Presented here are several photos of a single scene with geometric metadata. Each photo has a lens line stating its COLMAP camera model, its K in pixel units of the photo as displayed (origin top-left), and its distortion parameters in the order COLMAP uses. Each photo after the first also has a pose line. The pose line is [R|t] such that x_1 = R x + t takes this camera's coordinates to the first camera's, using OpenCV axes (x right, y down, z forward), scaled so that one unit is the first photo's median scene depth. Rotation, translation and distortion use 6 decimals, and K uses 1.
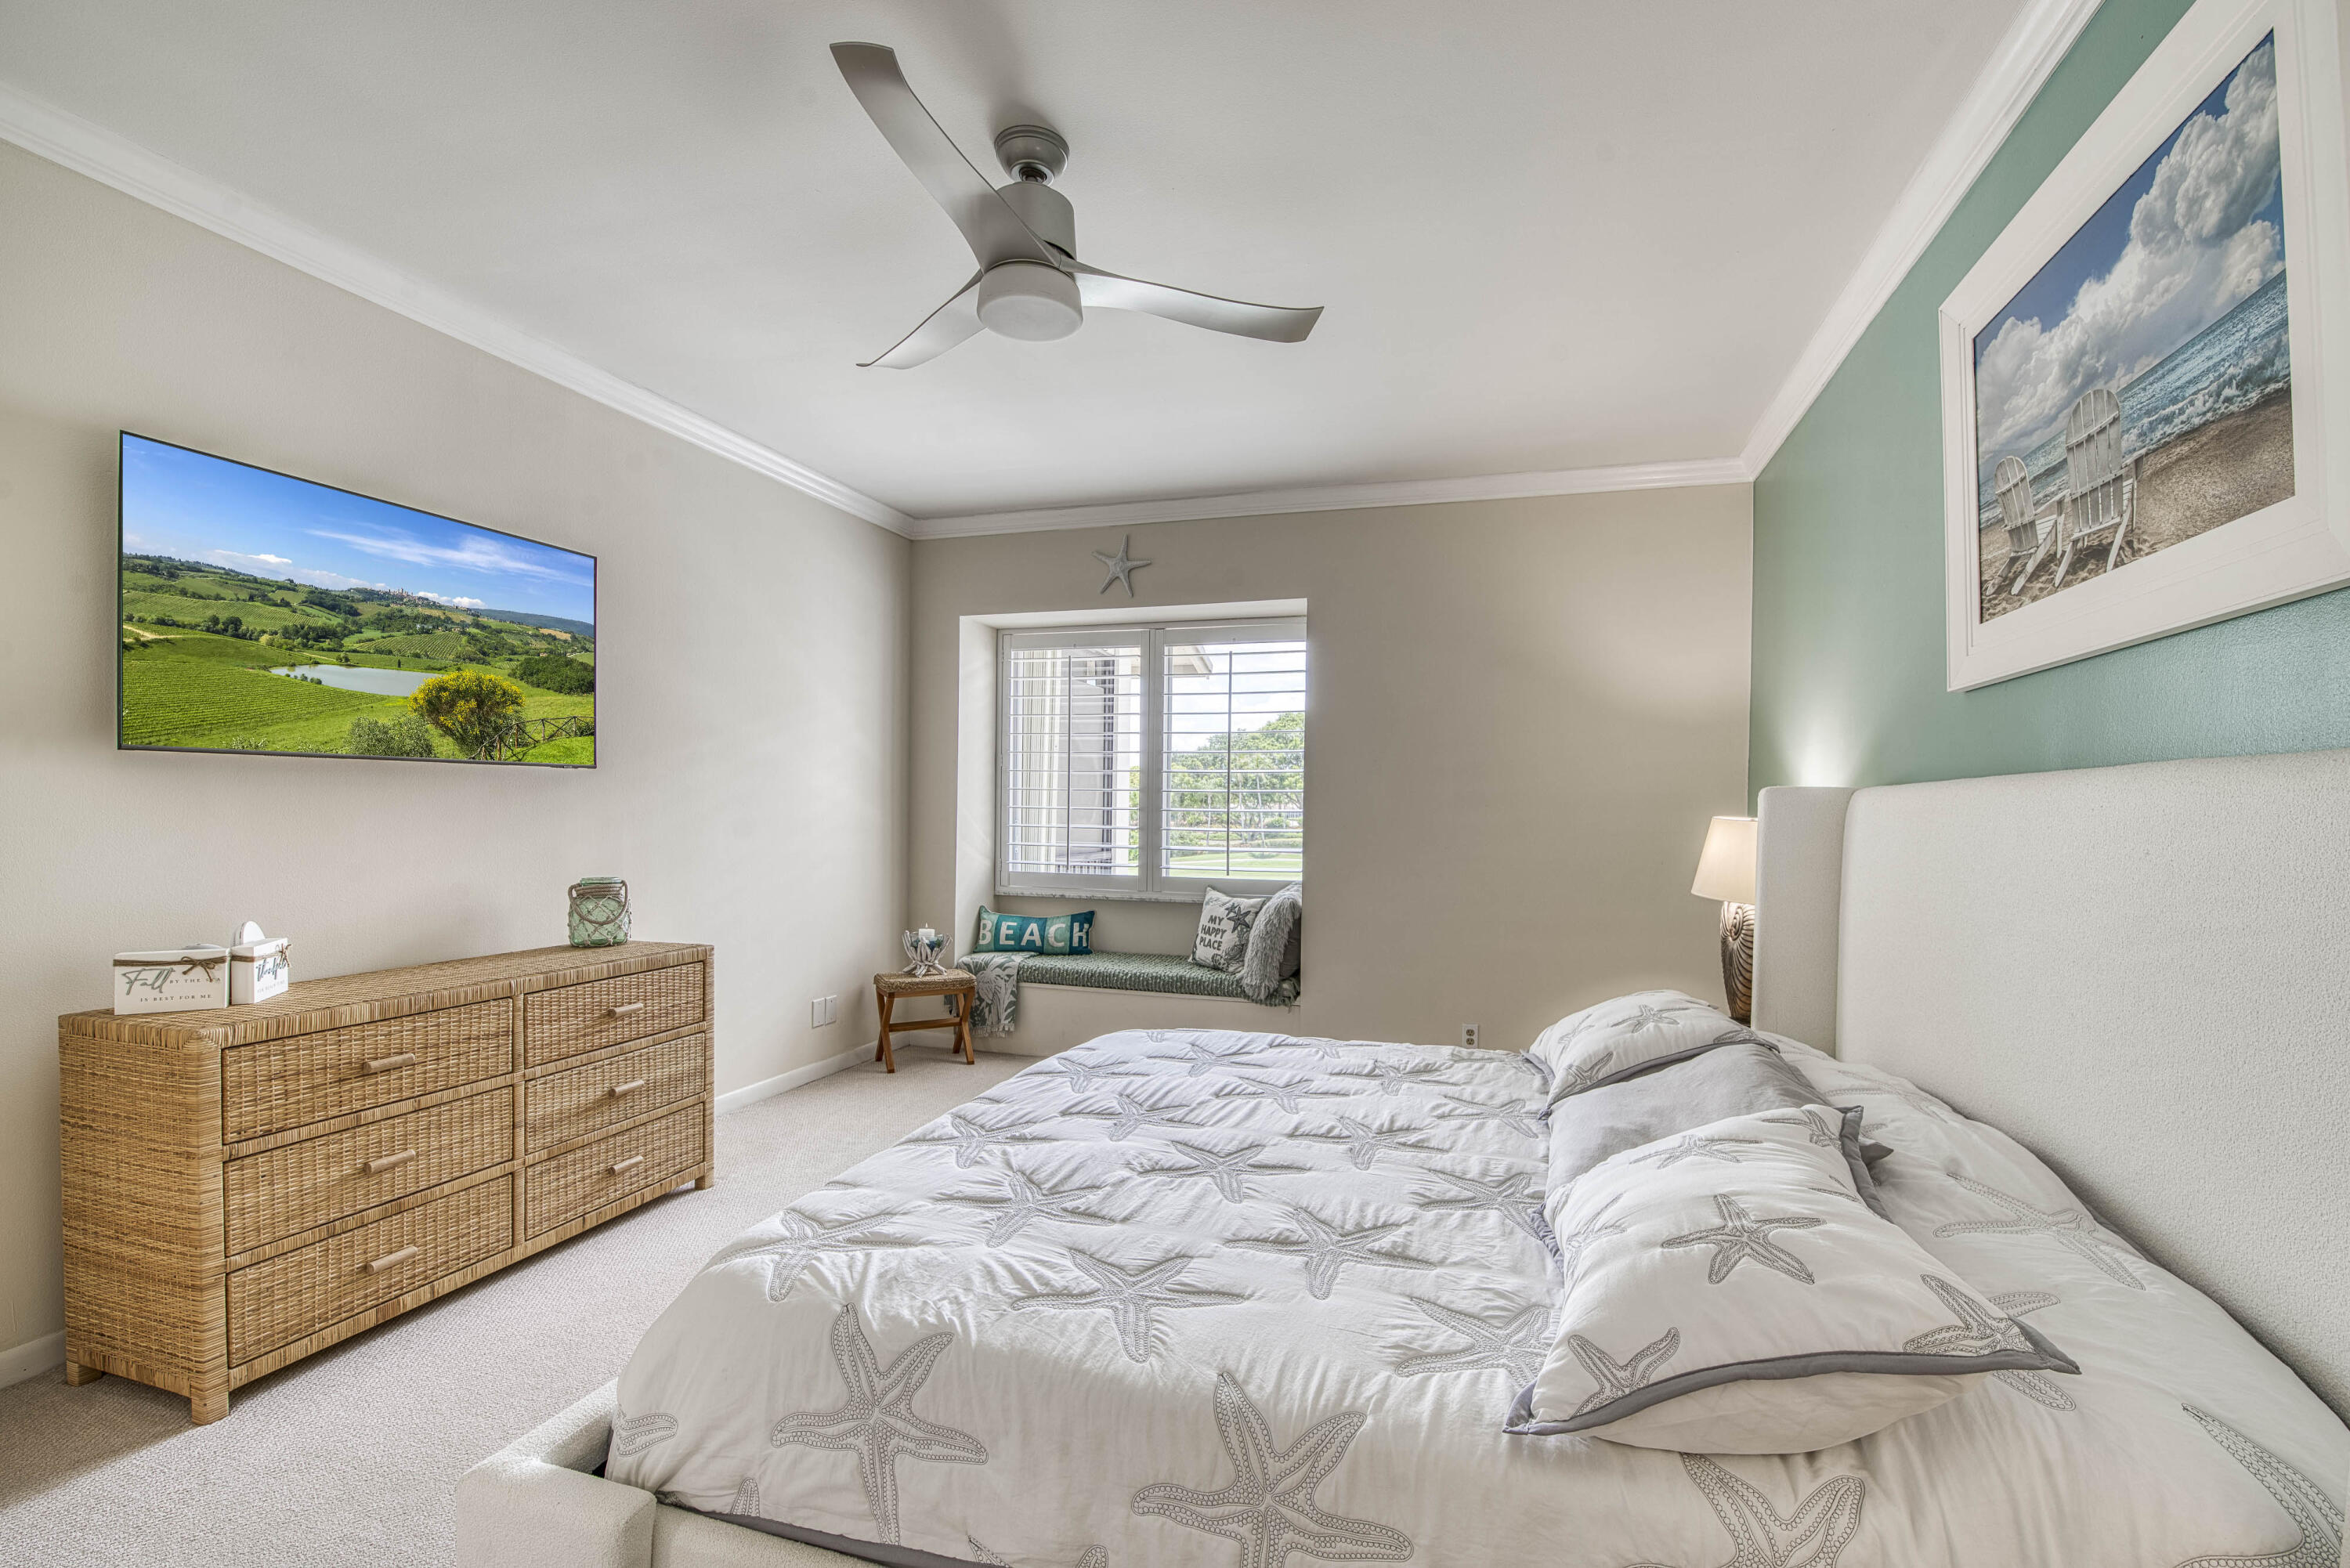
lens RADIAL K [[1011.4, 0, 1183.2], [0, 1011.4, 795.9], [0, 0, 1]] dist [-0.005006, -0.007989]
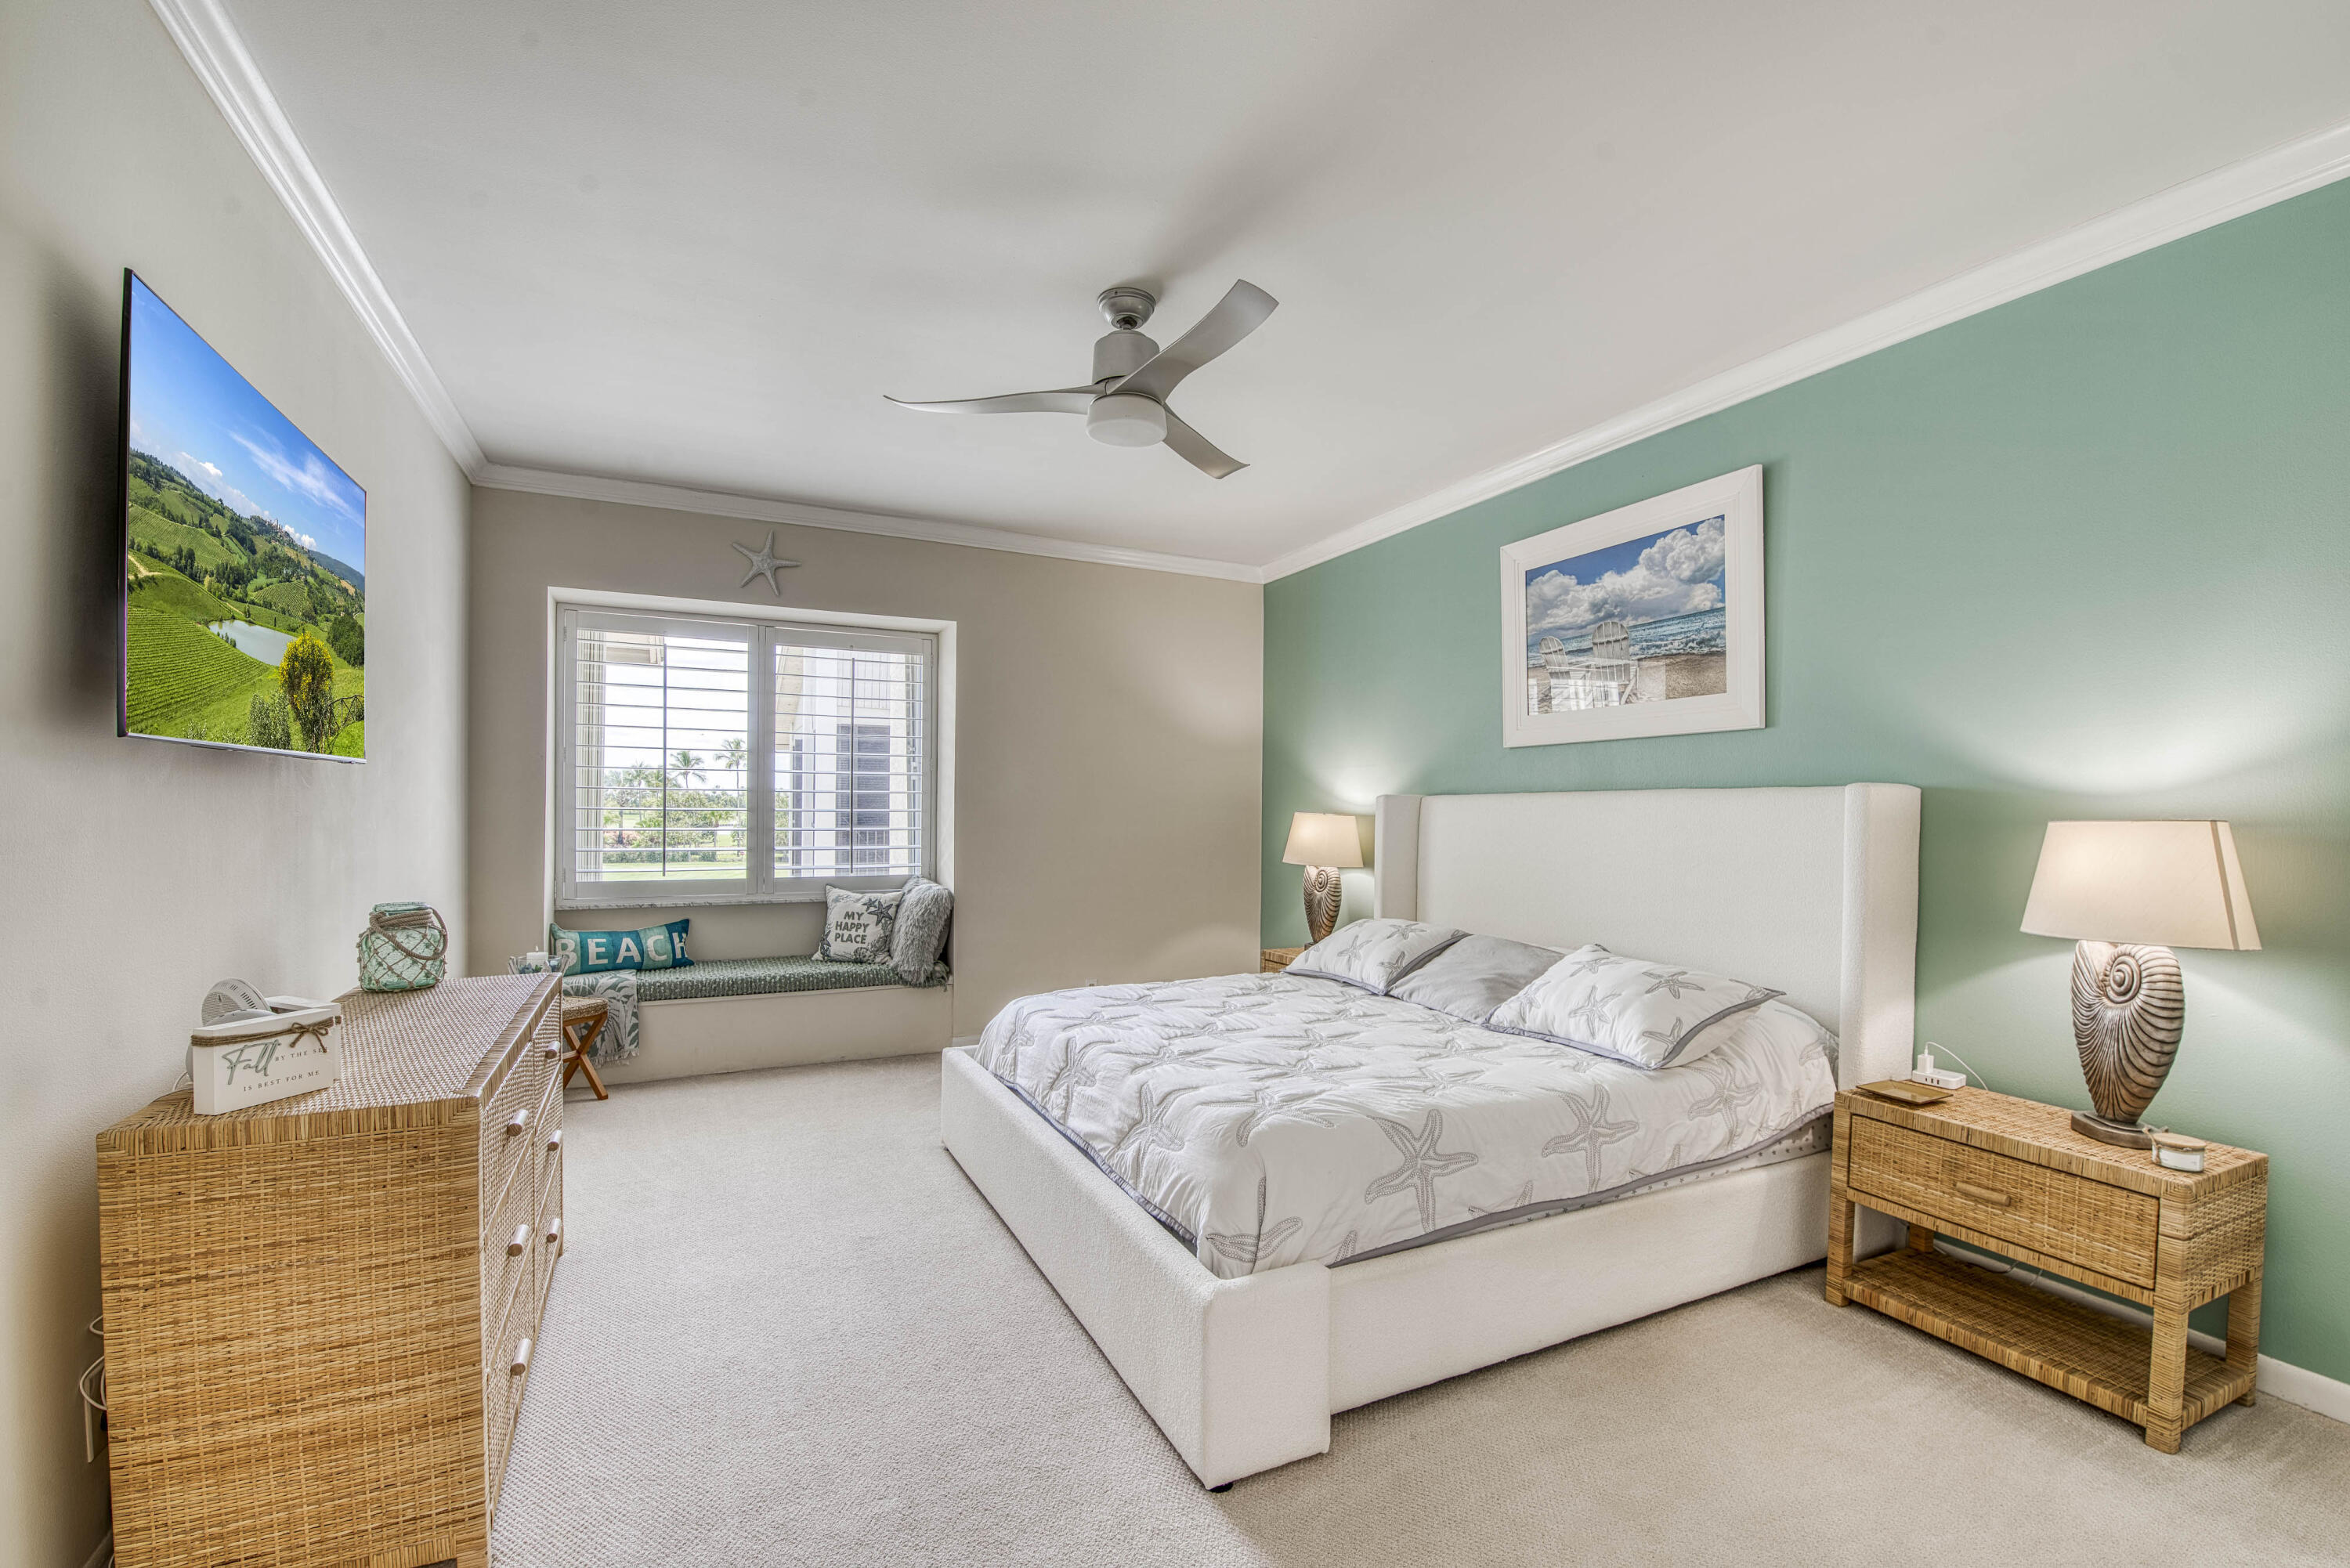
lens RADIAL K [[1011.4, 0, 1198.0], [0, 1011.4, 791.3], [0, 0, 1]] dist [-0.005006, -0.007989]
pose [[0.721783, 0.005221, 0.692100, -0.464142], [-0.004910, 0.999985, -0.002424, -0.005027], [-0.692102, -0.001649, 0.721797, 0.001798]]
